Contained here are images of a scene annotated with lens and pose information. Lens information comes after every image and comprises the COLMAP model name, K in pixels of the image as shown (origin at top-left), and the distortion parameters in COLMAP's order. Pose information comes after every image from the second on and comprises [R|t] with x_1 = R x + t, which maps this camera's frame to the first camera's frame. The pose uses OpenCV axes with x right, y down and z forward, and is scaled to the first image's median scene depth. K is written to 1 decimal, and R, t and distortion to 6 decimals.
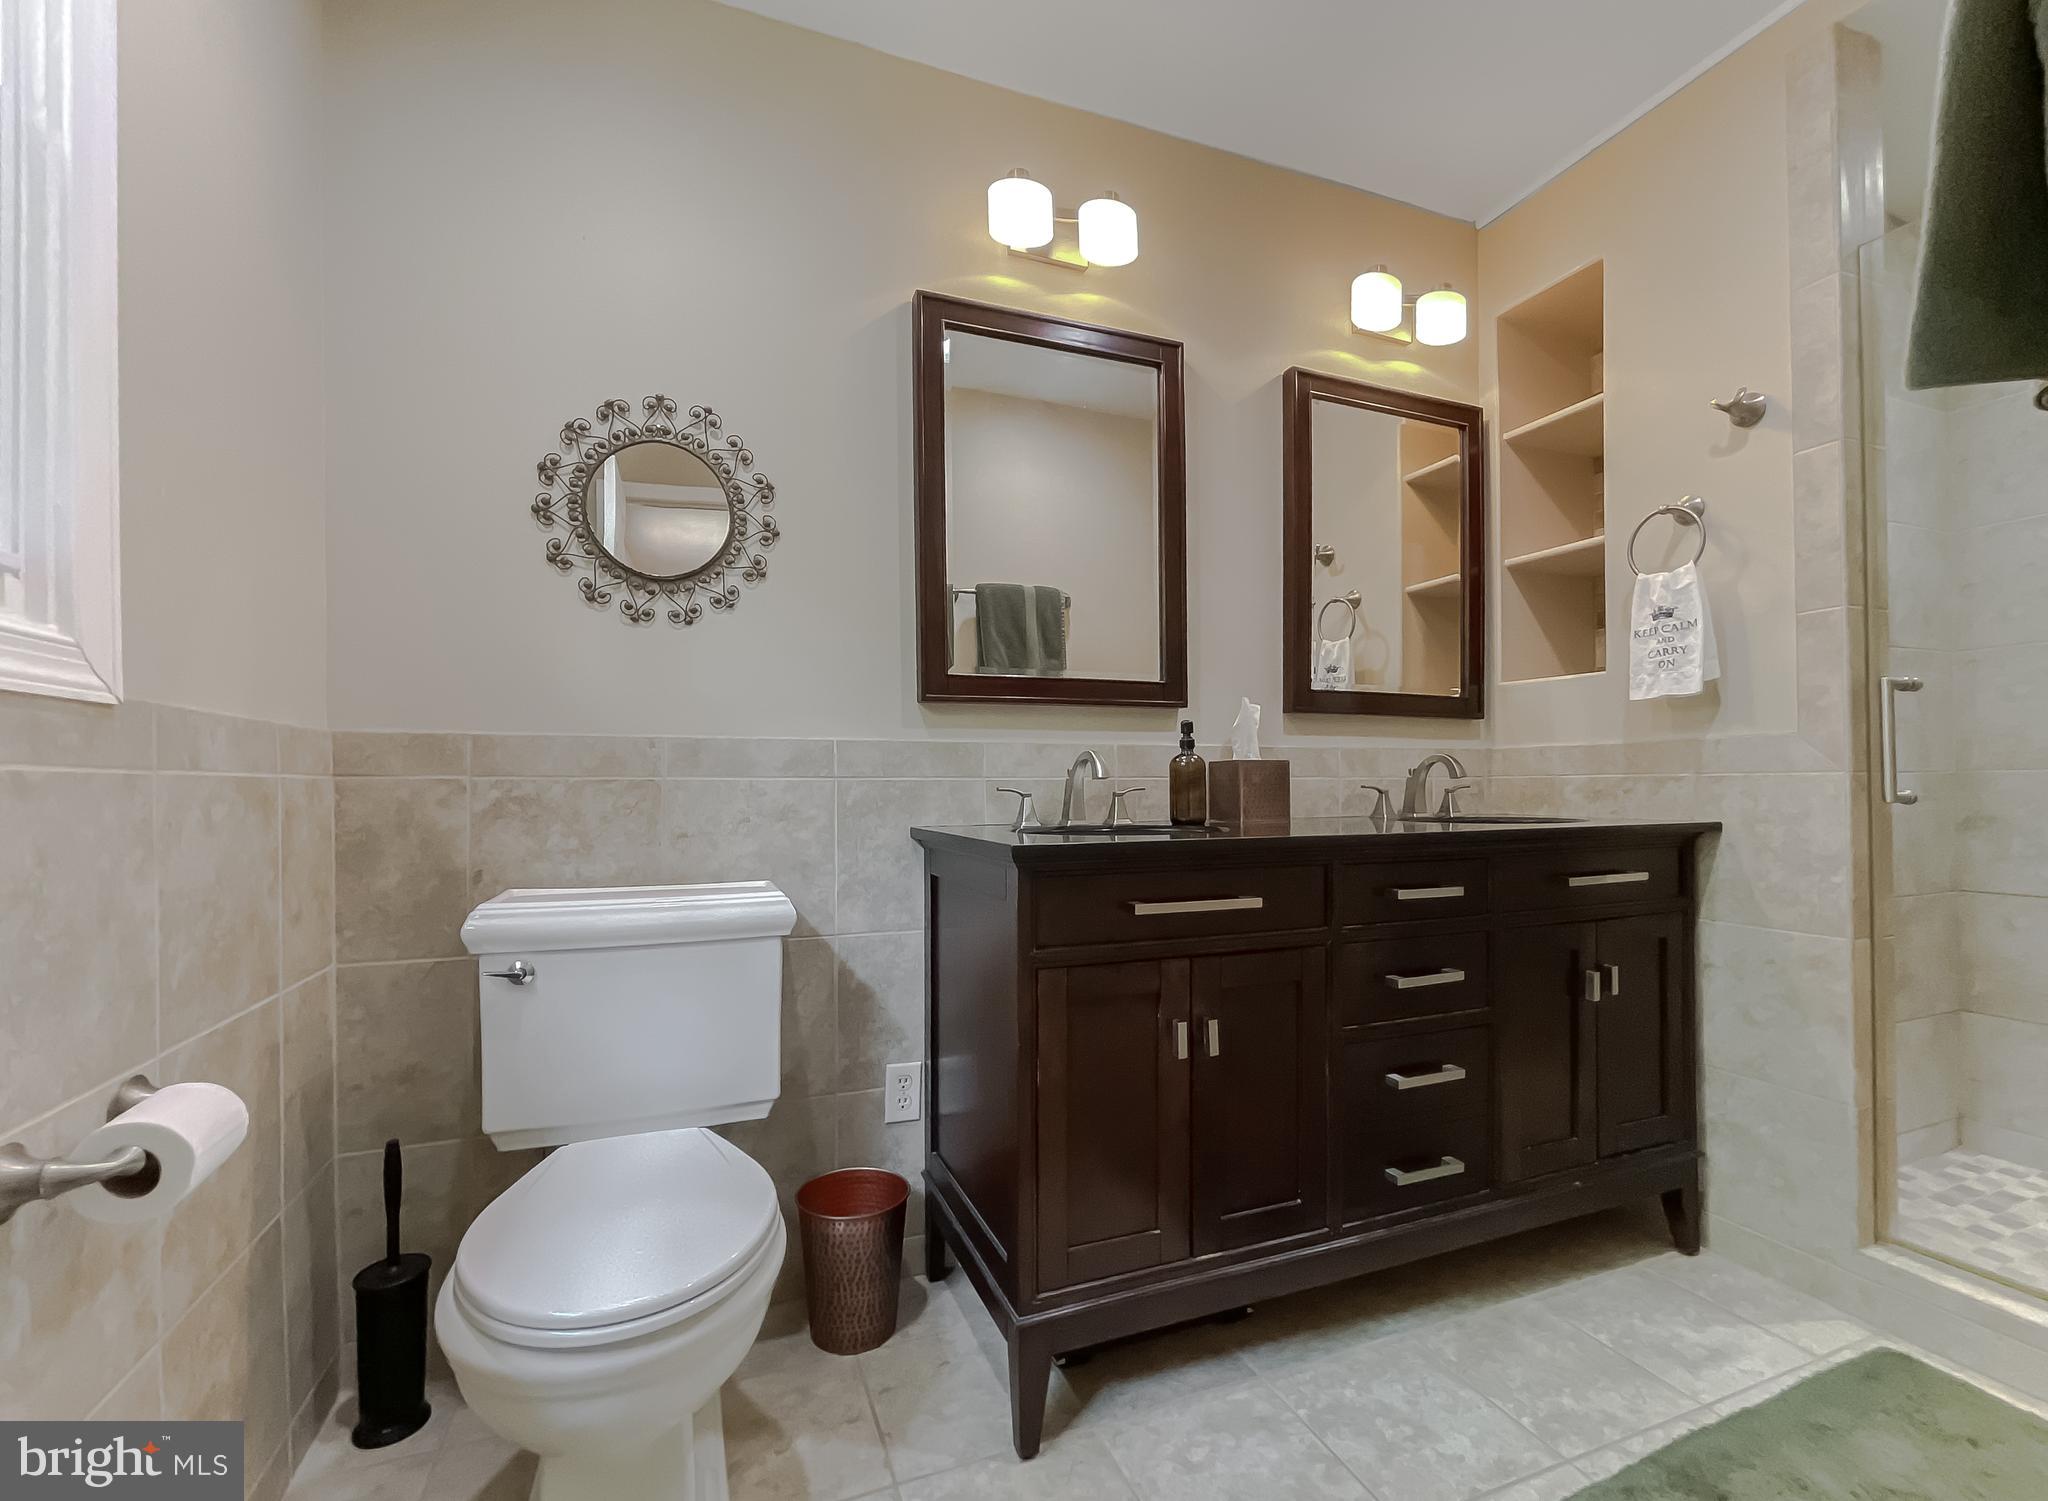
lens RADIAL K [[874.3, 0, 1022.5], [0, 874.3, 774.5], [0, 0, 1]] dist [0.000672, 0.003332]
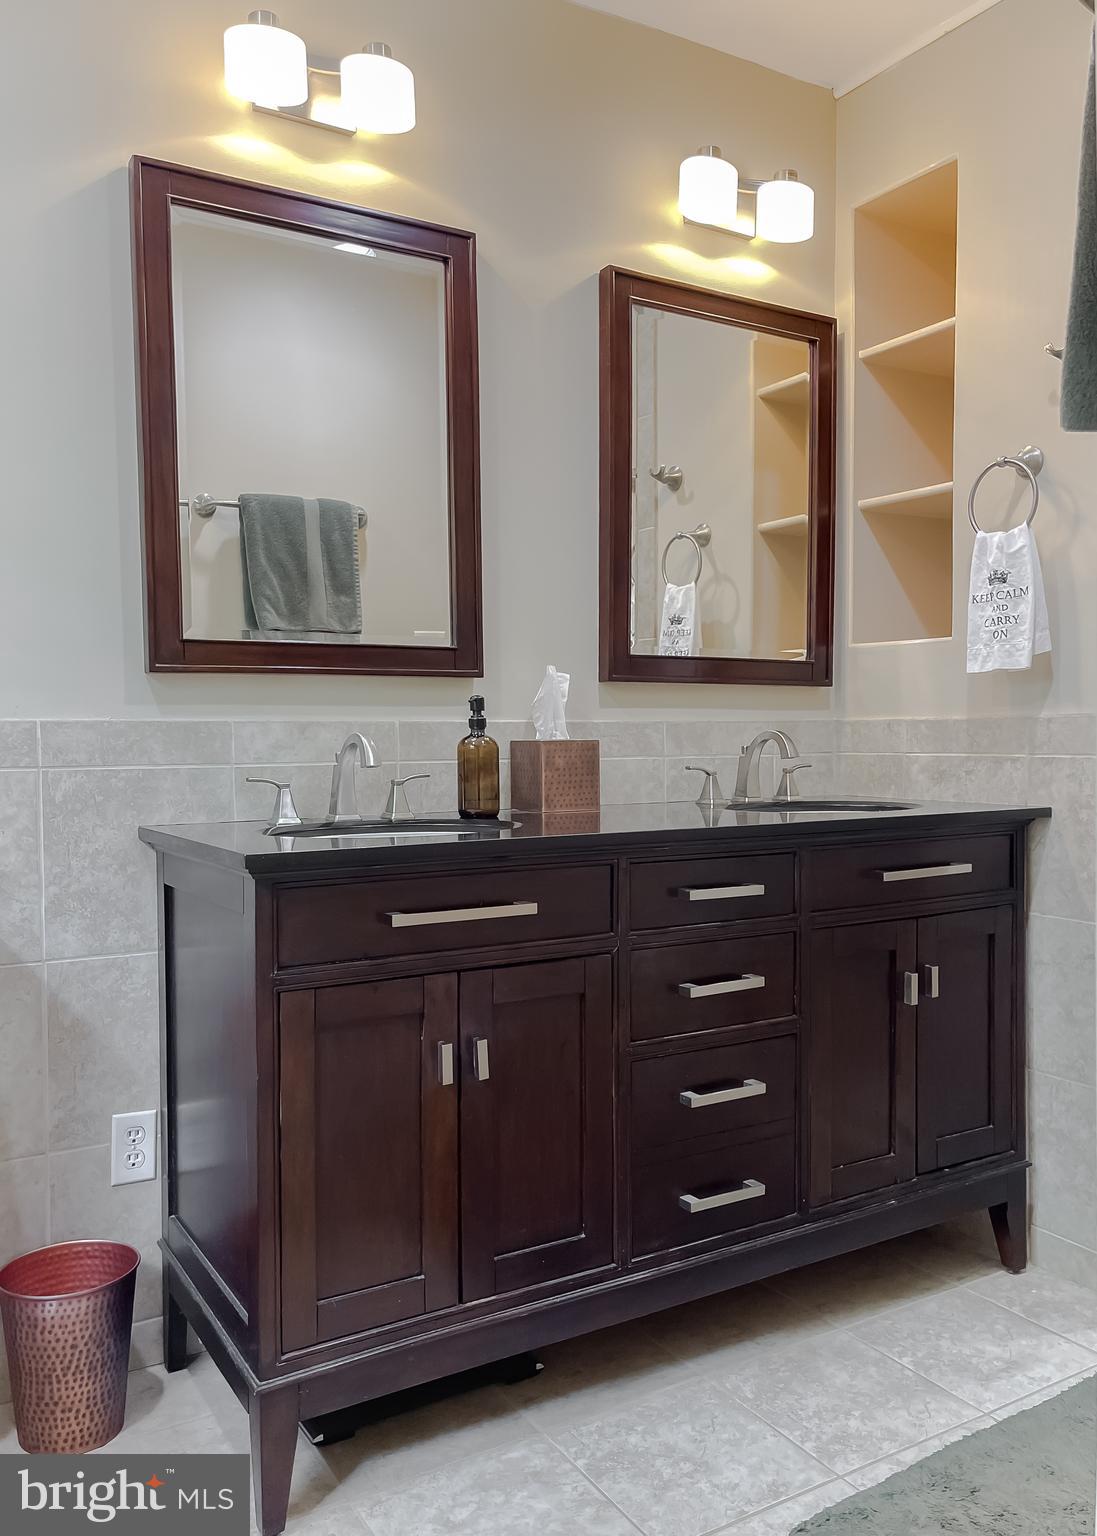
lens RADIAL K [[1214.4, 0, 534.7], [0, 1214.4, 769.4], [0, 0, 1]] dist [0.052006, -0.038440]
pose [[0.987331, -0.007865, 0.158477, 0.058228], [0.001474, 0.999182, 0.040410, -0.039514], [-0.158666, -0.039665, 0.986535, -0.188508]]
